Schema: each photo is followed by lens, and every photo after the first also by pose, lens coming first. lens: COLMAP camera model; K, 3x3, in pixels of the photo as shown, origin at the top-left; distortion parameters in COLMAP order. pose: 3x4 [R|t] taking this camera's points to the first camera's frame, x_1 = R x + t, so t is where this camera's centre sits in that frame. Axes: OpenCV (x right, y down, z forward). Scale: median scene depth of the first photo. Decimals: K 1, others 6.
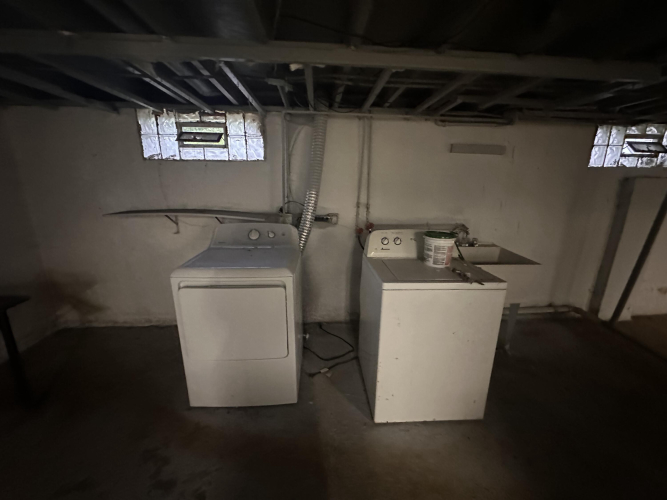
lens RADIAL K [[265.1, 0, 334.3], [0, 265.1, 252.4], [0, 0, 1]] dist [0.000851, -0.000436]
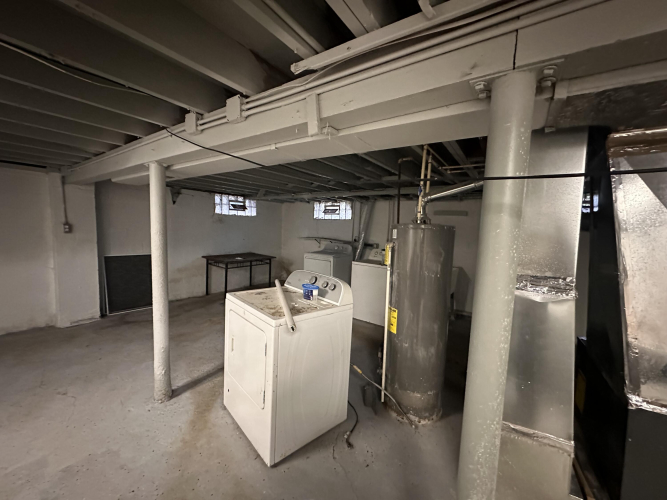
lens RADIAL K [[265.1, 0, 334.7], [0, 265.1, 248.2], [0, 0, 1]] dist [0.000851, -0.000436]
pose [[0.778581, 0.069722, -0.623659, 1.153470], [-0.177100, 0.977825, -0.111777, 0.203533], [0.602036, 0.197477, 0.773664, -0.898238]]
